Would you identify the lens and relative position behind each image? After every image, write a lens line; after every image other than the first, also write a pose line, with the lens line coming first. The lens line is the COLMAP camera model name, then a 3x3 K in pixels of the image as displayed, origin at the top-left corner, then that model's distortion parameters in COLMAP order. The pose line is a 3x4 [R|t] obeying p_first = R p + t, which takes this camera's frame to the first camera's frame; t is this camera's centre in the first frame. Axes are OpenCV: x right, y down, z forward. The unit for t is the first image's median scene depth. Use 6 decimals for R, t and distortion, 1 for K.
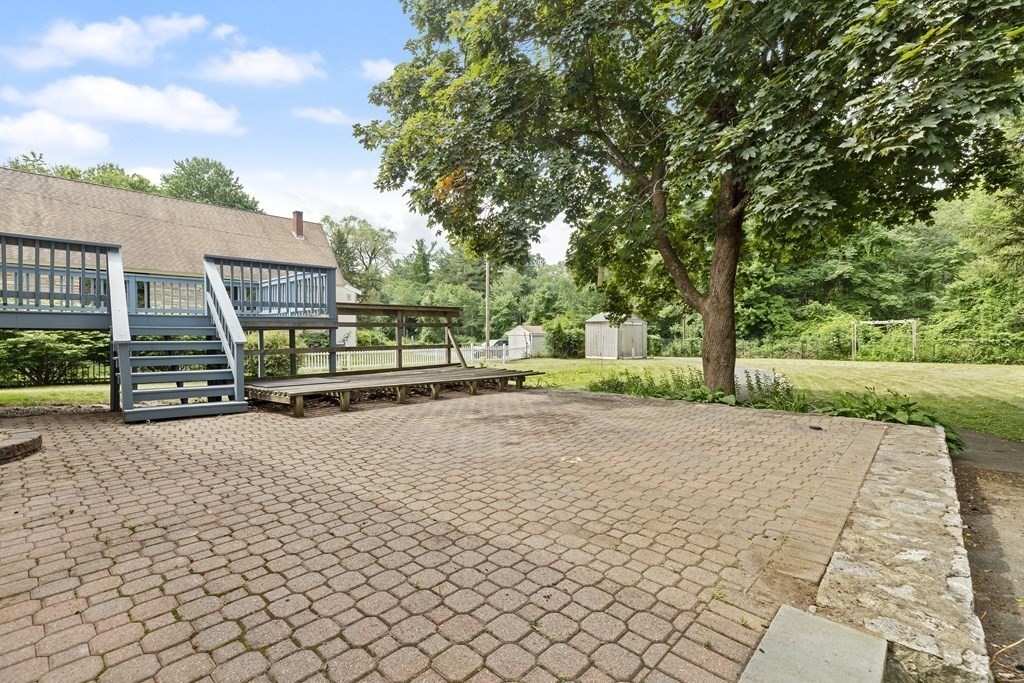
lens RADIAL K [[454.9, 0, 510.7], [0, 454.9, 337.6], [0, 0, 1]] dist [0.000788, 0.000030]
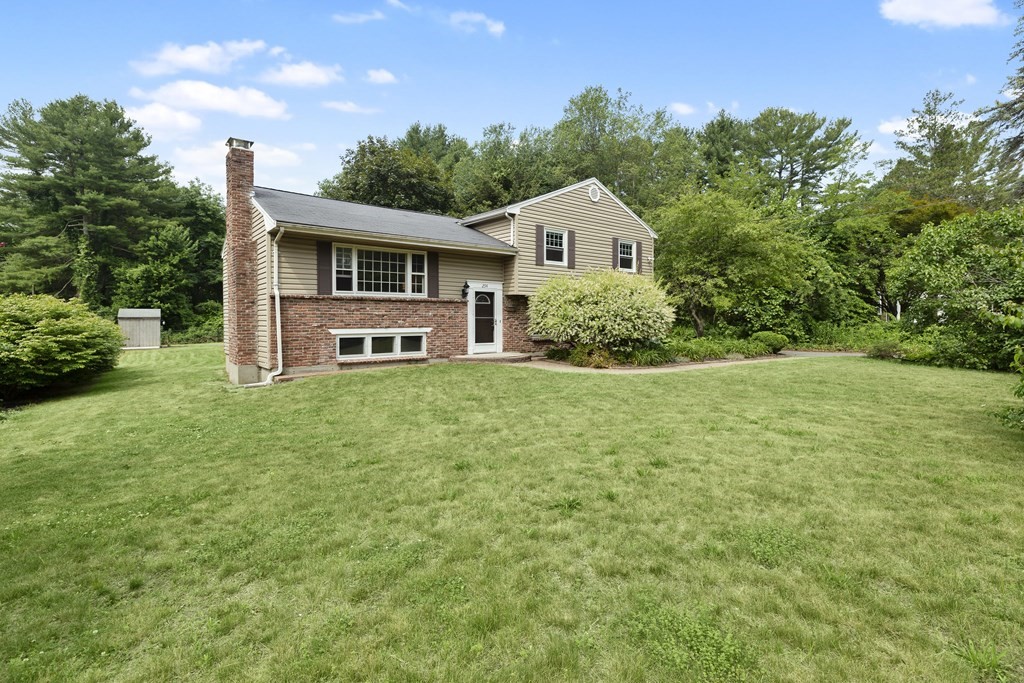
lens RADIAL K [[463.6, 0, 510.9], [0, 463.6, 321.2], [0, 0, 1]] dist [0.000601, 0.000119]
pose [[0.147950, -0.009270, 0.988951, -0.570513], [0.013807, 0.999878, 0.007307, -0.013872], [-0.988899, 0.012573, 0.148059, -0.101634]]
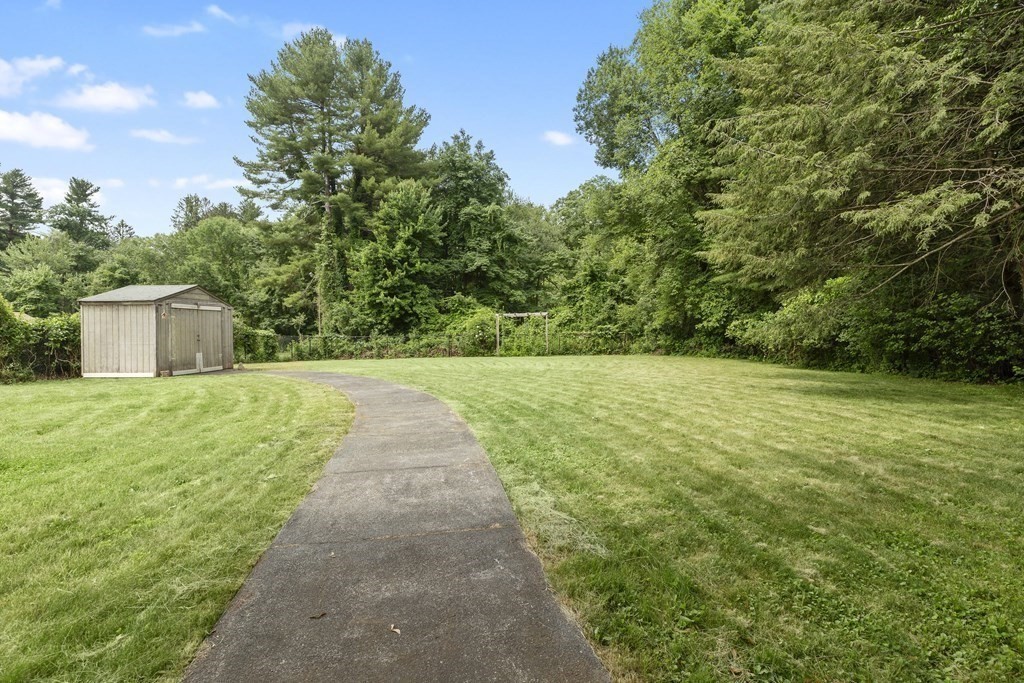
lens RADIAL K [[462.7, 0, 510.1], [0, 462.7, 332.1], [0, 0, 1]] dist [0.002644, 0.000301]
pose [[0.744250, -0.008381, 0.667848, 0.116779], [0.011941, 0.999928, -0.000759, 0.002215], [-0.667794, 0.008540, 0.744297, 0.226813]]
